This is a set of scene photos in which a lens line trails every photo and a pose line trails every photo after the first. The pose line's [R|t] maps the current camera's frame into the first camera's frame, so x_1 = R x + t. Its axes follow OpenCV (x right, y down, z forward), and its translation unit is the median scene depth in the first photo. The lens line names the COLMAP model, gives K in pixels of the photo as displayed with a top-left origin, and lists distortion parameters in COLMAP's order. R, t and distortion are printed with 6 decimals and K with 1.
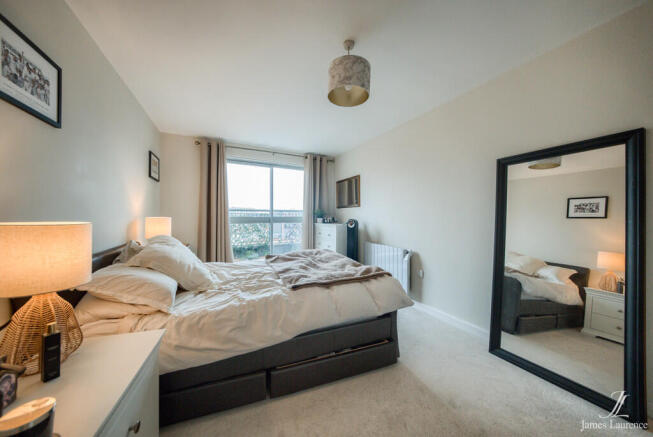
lens RADIAL K [[221.5, 0, 322.9], [0, 221.5, 216.0], [0, 0, 1]] dist [-0.015584, -0.000141]
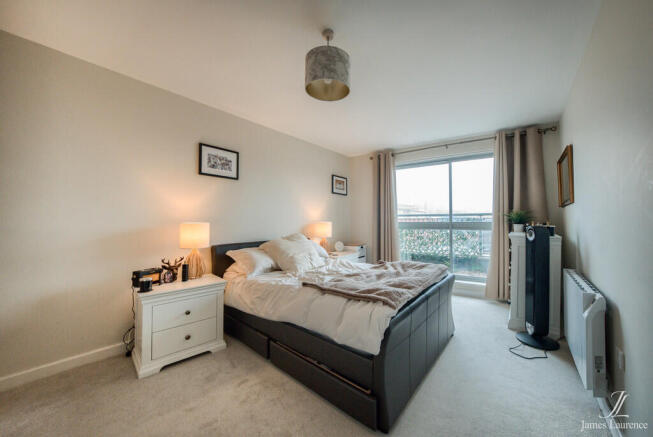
lens RADIAL K [[231.5, 0, 324.0], [0, 231.5, 215.3], [0, 0, 1]] dist [-0.009287, -0.000092]
pose [[0.468163, -0.025429, -0.883276, 0.344670], [-0.000422, 0.999579, -0.029001, 0.003410], [0.883642, 0.013950, 0.467955, 0.193517]]
